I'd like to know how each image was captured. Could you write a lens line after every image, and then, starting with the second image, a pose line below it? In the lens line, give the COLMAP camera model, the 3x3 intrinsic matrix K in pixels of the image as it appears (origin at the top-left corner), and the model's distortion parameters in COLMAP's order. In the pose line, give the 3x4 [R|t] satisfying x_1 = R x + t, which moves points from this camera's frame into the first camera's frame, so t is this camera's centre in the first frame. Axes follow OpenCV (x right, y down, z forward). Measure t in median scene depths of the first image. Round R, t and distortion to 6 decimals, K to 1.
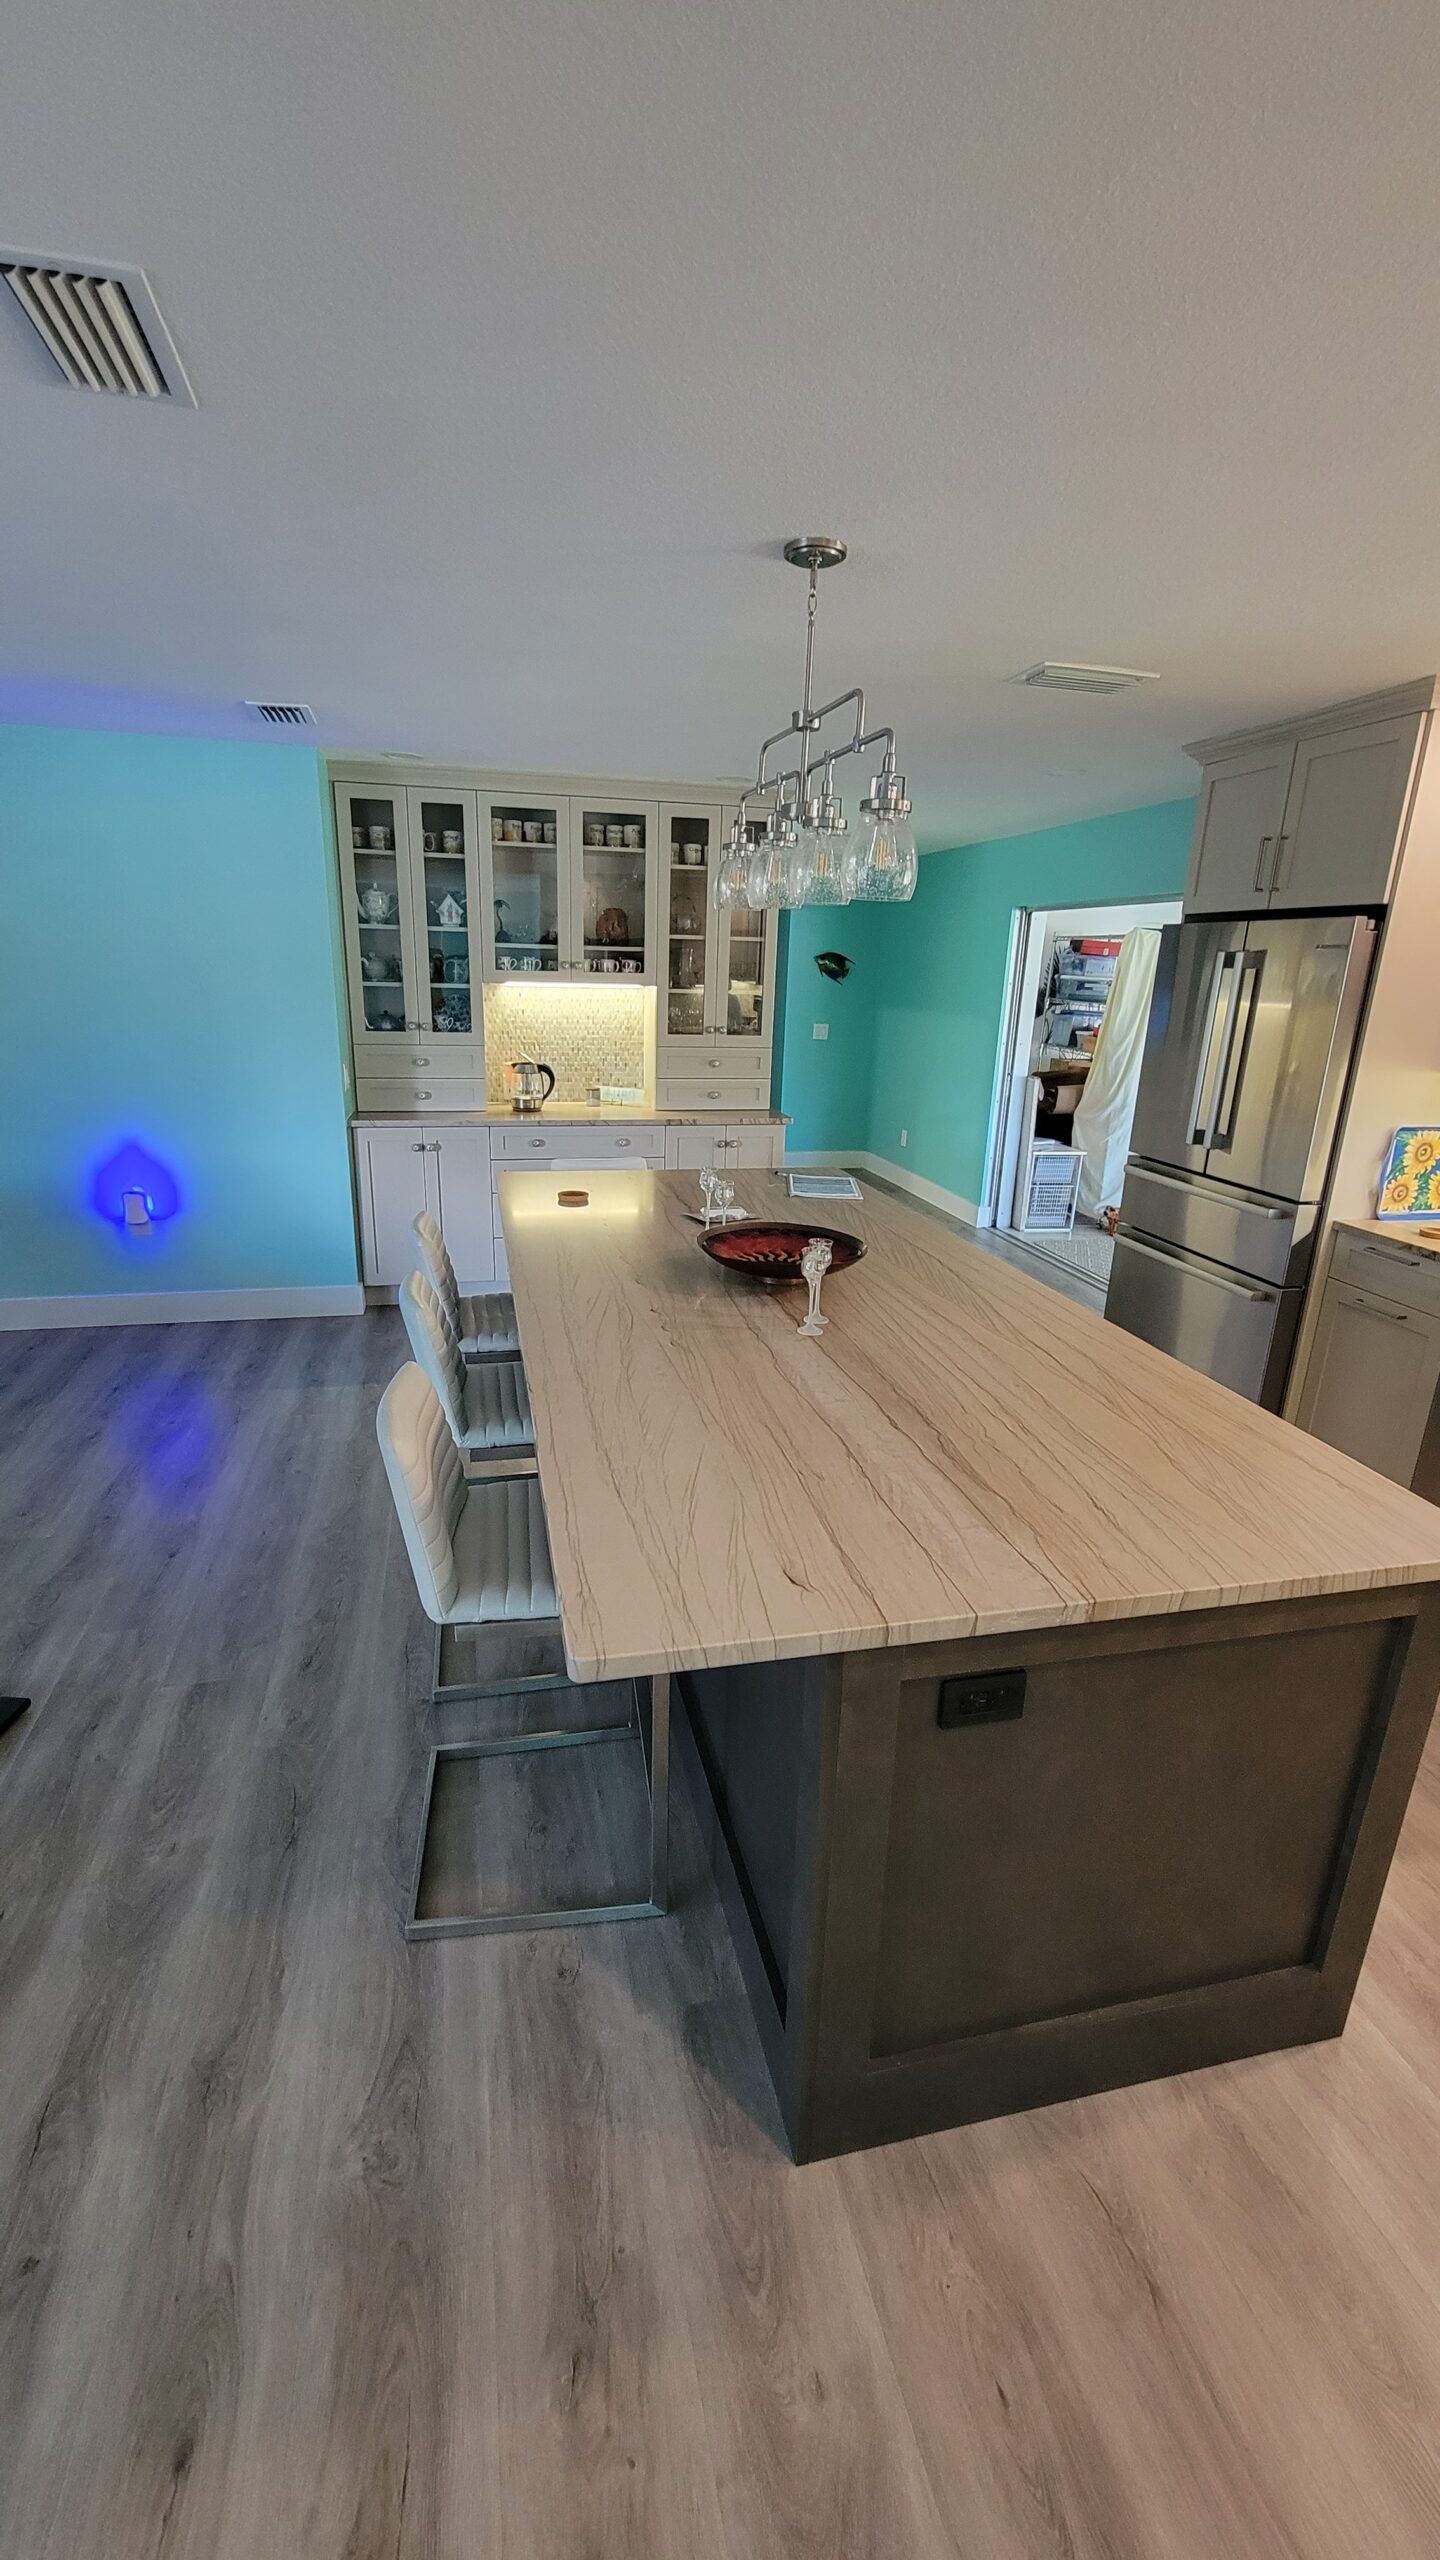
lens RADIAL K [[1044.2, 0, 720.0], [0, 1044.2, 1280.0], [0, 0, 1]] dist [-0.001919, -0.000668]
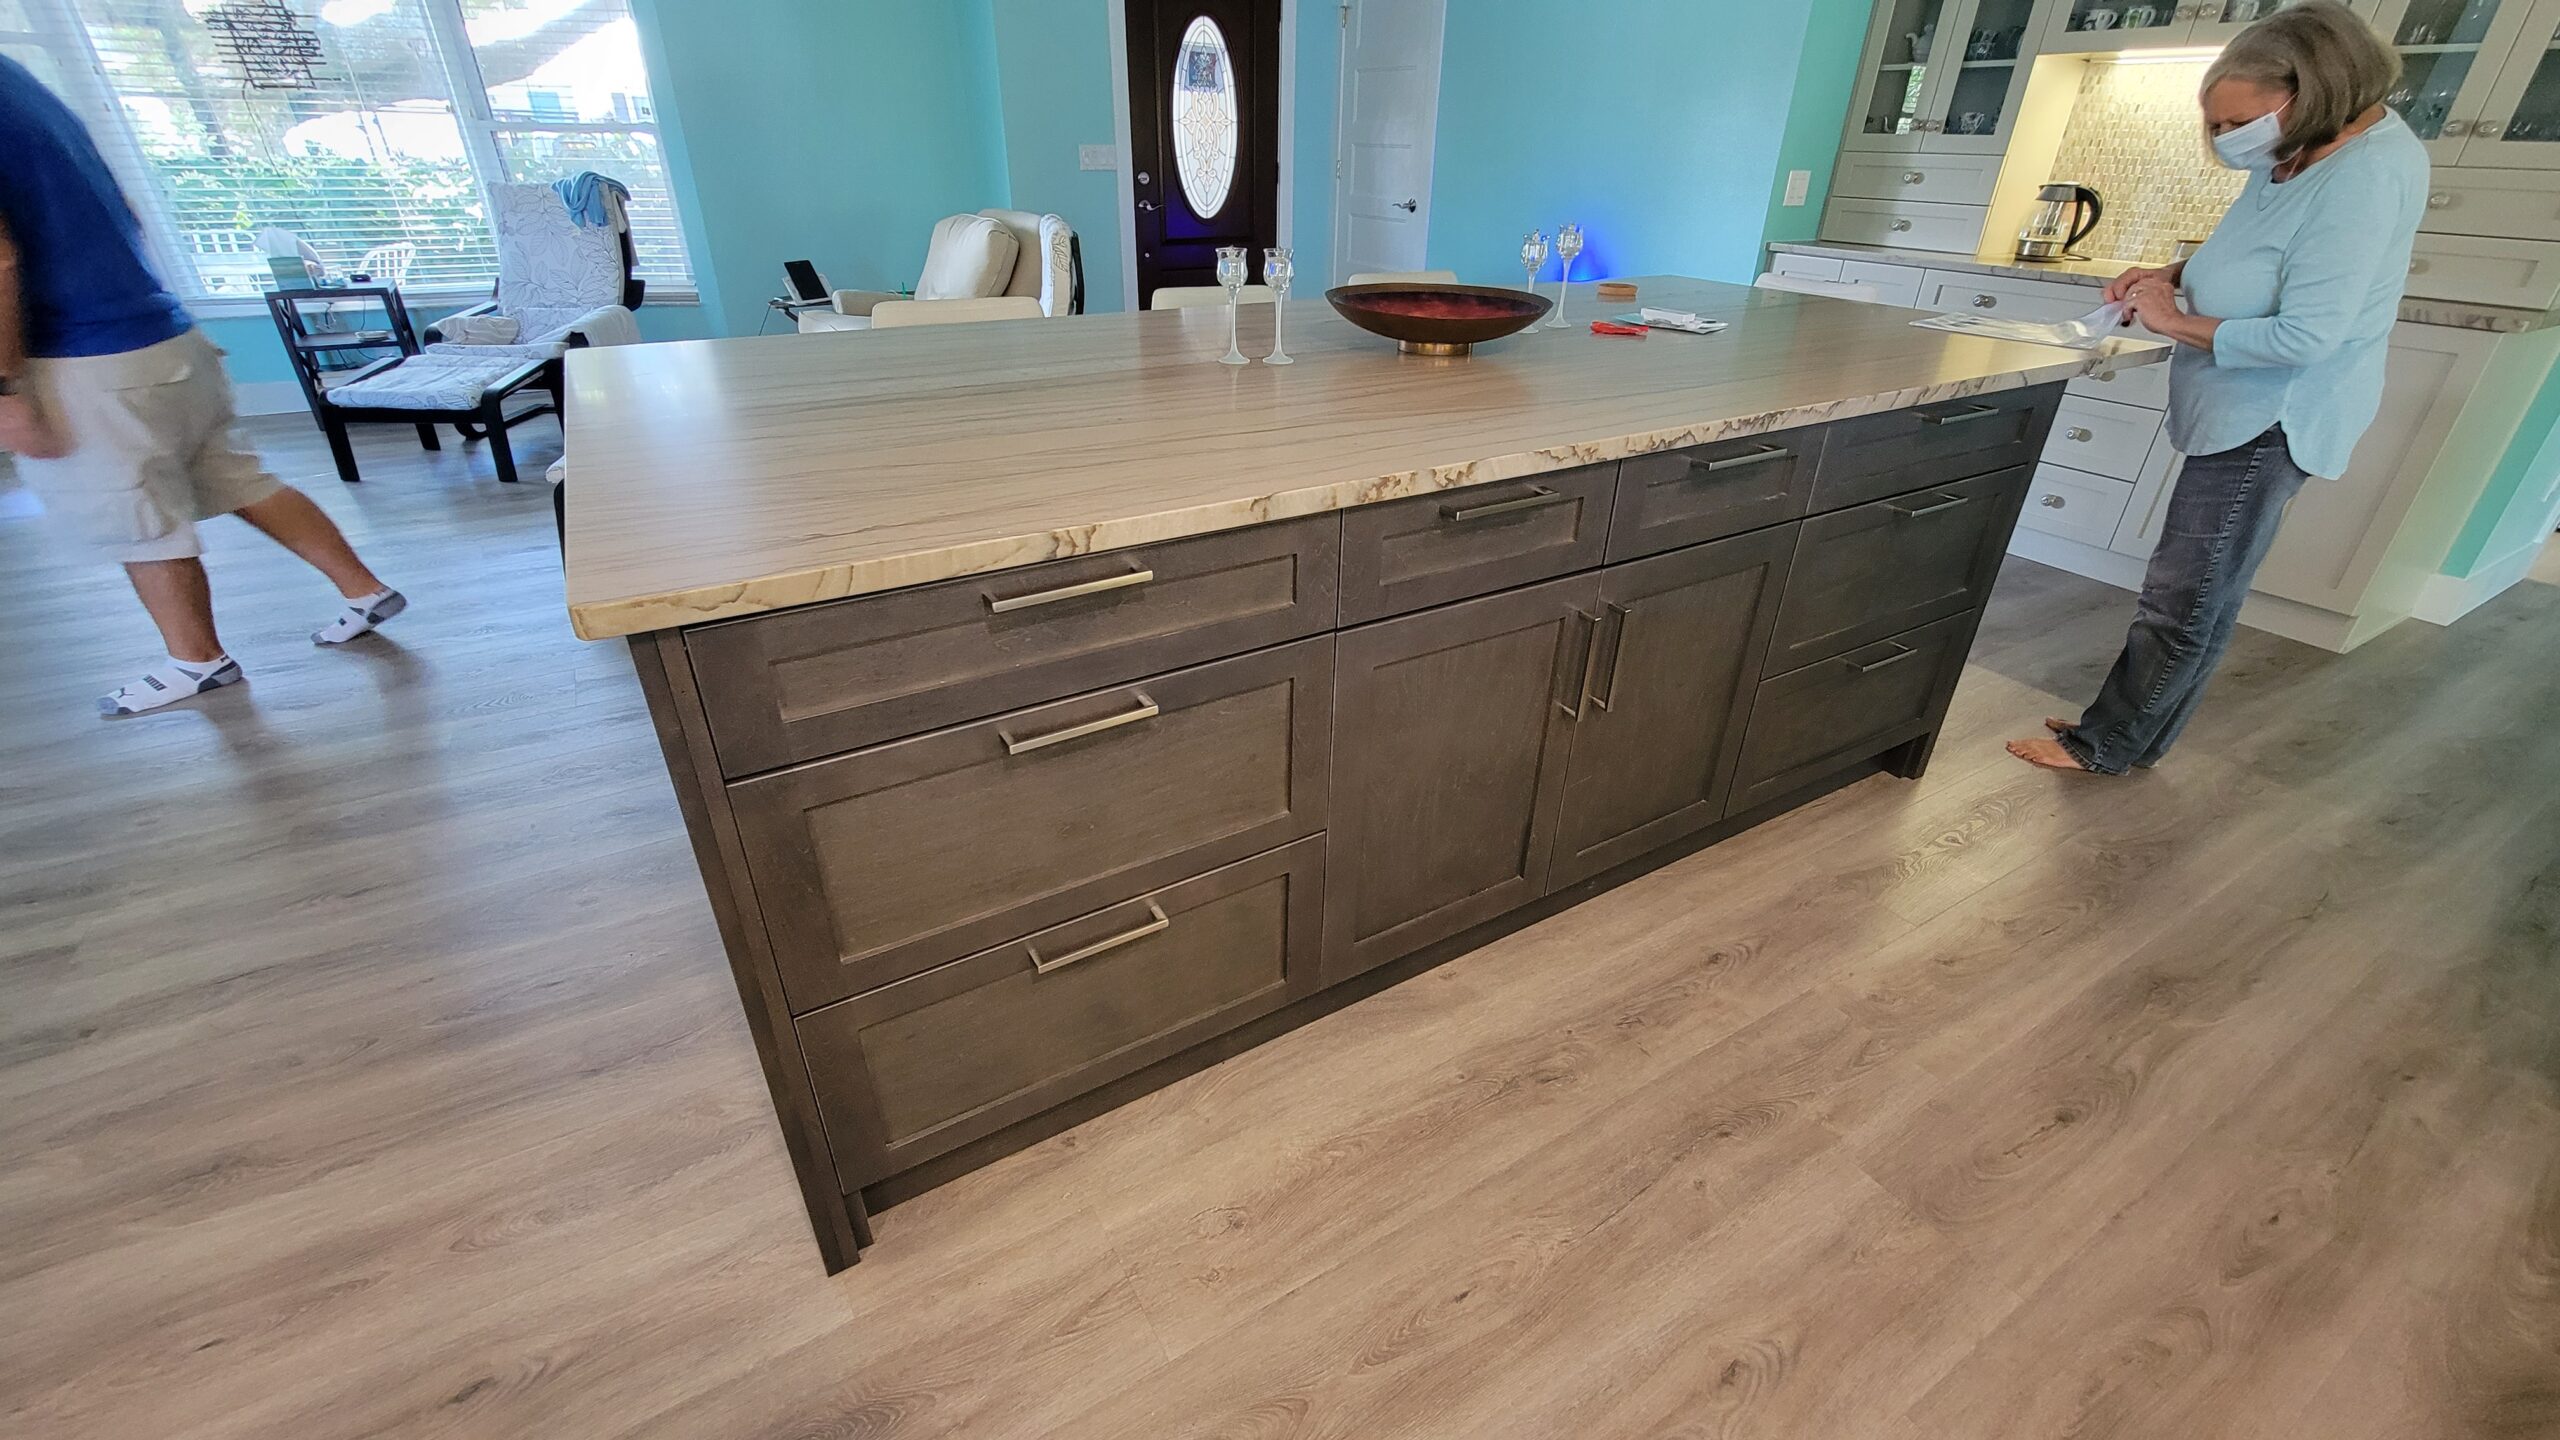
lens RADIAL K [[1044.2, 0, 1280.0], [0, 1044.2, 720.0], [0, 0, 1]] dist [-0.001919, -0.000668]
pose [[0.311372, 0.444672, -0.839830, 0.388100], [-0.282146, 0.887171, 0.365131, -0.003024], [0.907437, 0.123263, 0.401702, 0.314755]]
